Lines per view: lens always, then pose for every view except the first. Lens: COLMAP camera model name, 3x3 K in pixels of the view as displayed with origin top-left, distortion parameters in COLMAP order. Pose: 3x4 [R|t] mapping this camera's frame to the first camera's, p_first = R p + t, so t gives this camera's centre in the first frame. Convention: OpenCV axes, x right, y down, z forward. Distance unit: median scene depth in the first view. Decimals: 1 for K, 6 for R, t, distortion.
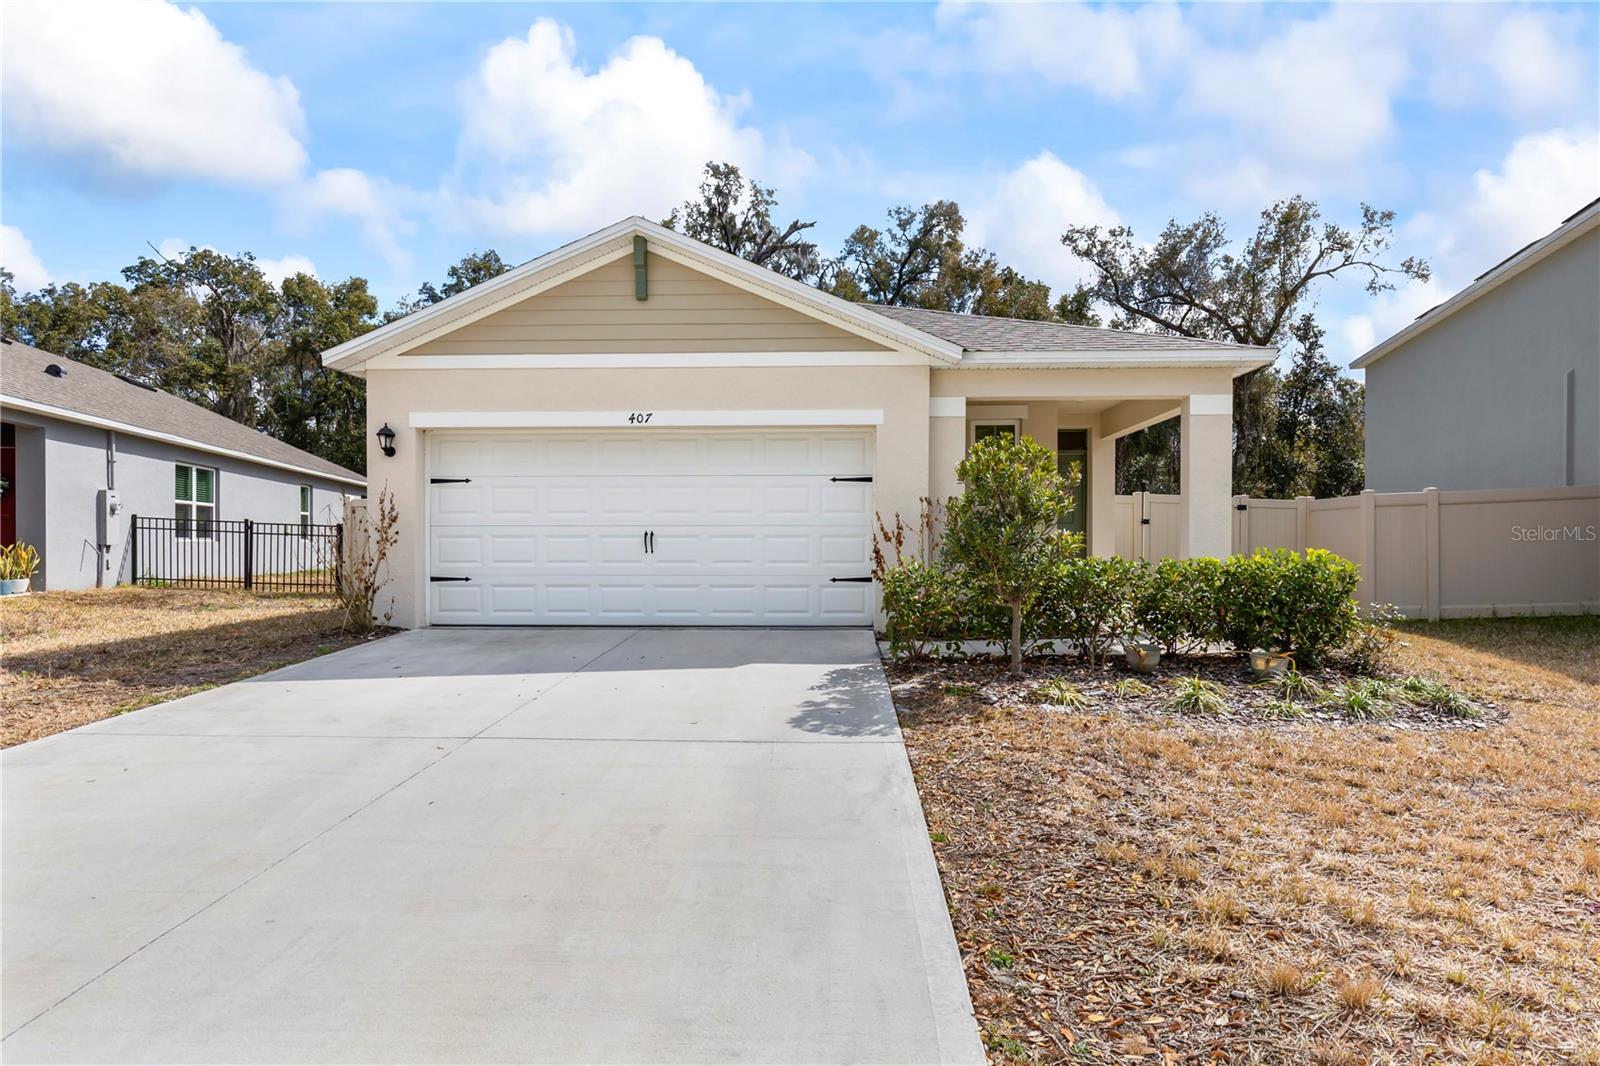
lens RADIAL K [[811.3, 0, 790.9], [0, 811.3, 549.1], [0, 0, 1]] dist [-0.001940, -0.000222]
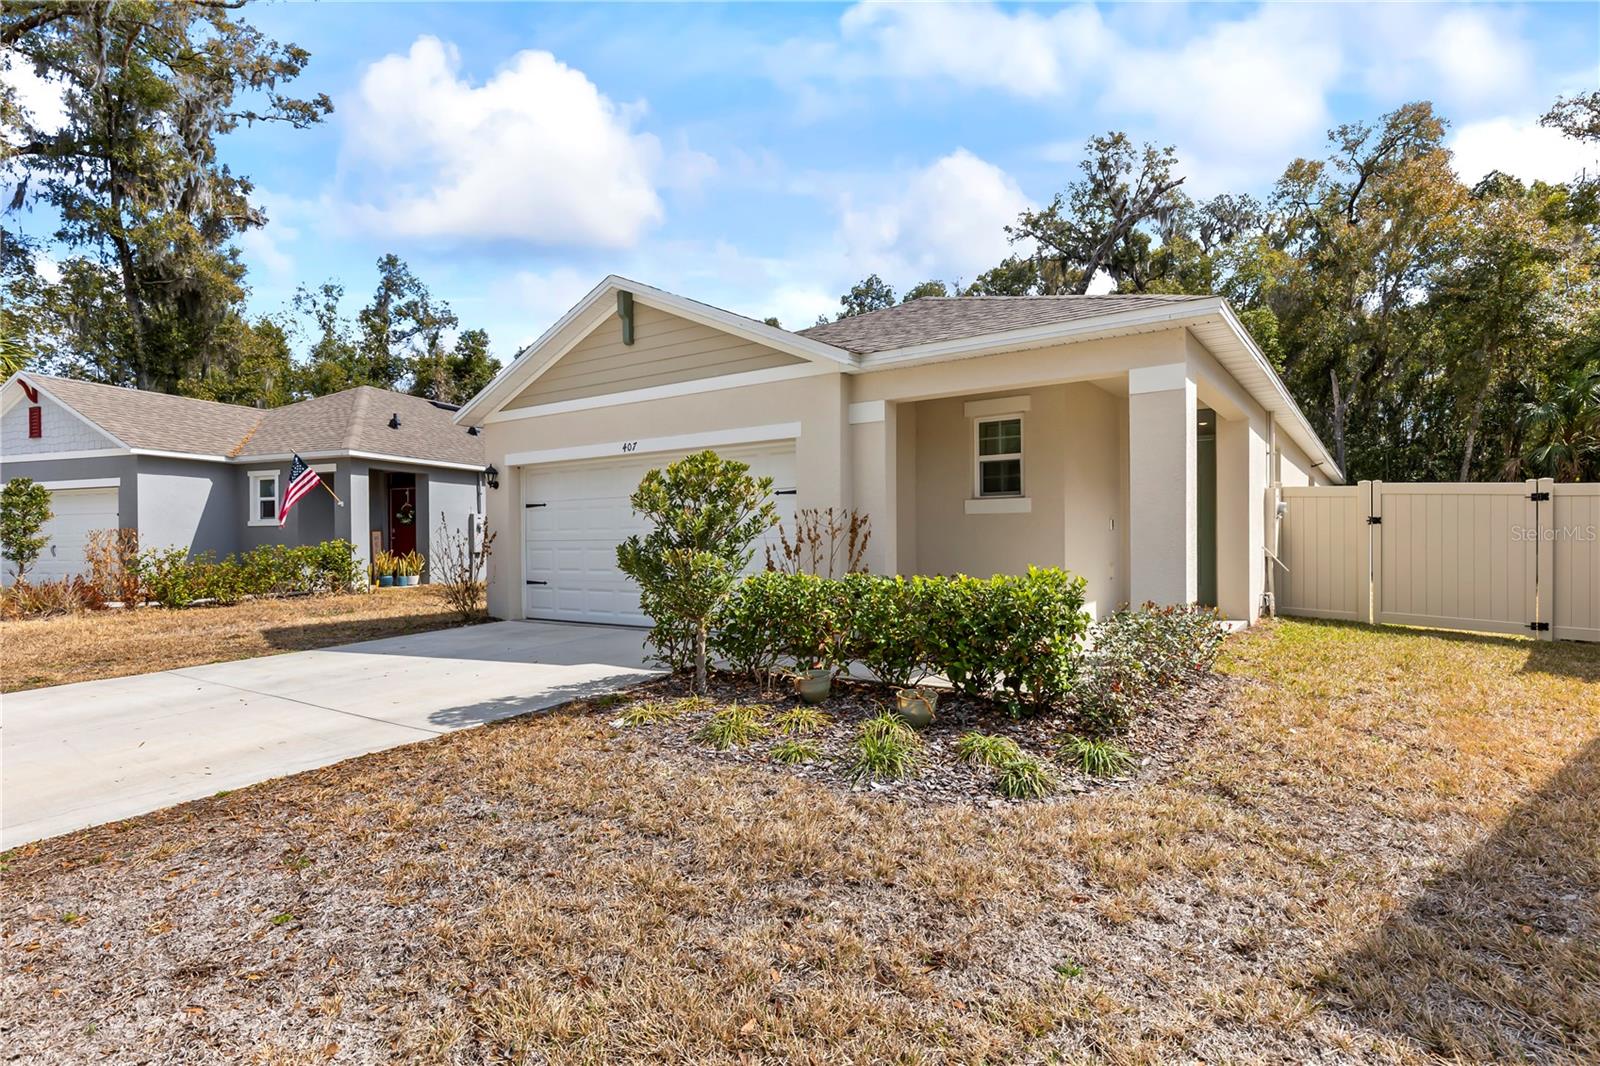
lens RADIAL K [[811.3, 0, 790.9], [0, 811.3, 549.1], [0, 0, 1]] dist [-0.001940, -0.000222]
pose [[0.843936, -0.002297, -0.536440, 0.383635], [0.002850, 0.999996, 0.000202, -0.009295], [0.536437, -0.001700, 0.843939, 0.089484]]
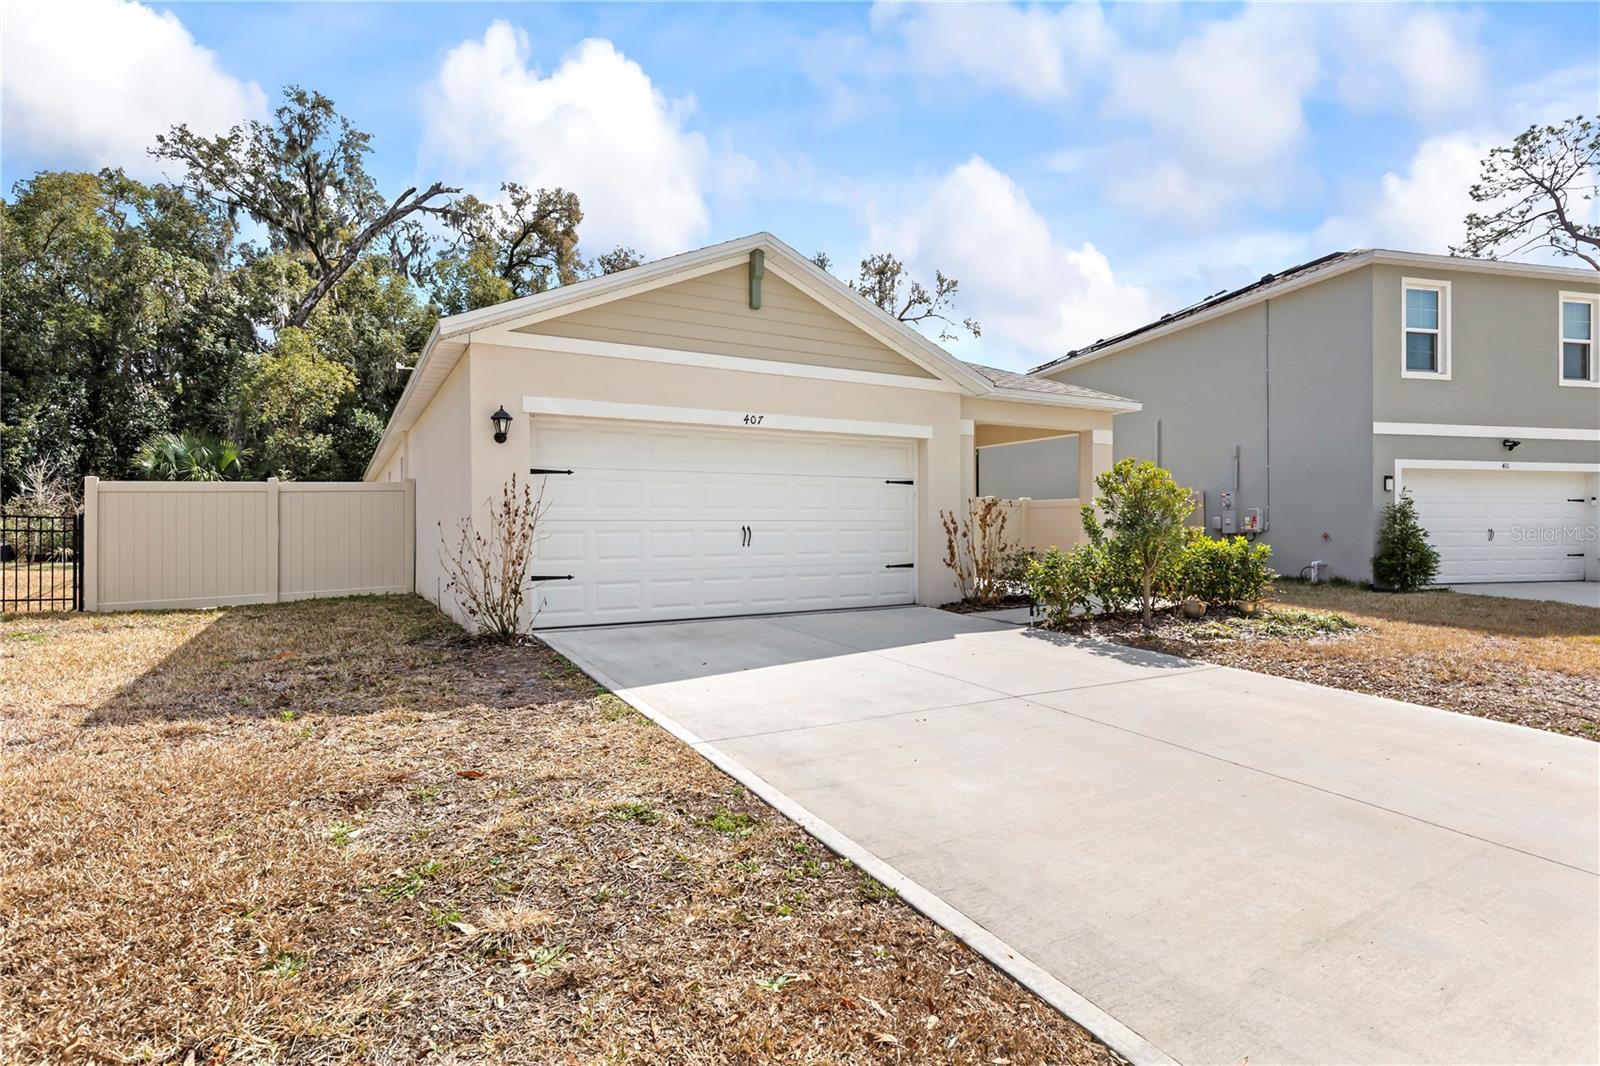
lens RADIAL K [[819.0, 0, 779.8], [0, 819.0, 529.5], [0, 0, 1]] dist [0.003302, 0.000617]
pose [[0.848458, -0.005023, 0.529239, -0.442682], [0.010873, 0.999909, -0.007940, -0.005114], [-0.529151, 0.012491, 0.848436, 0.043497]]
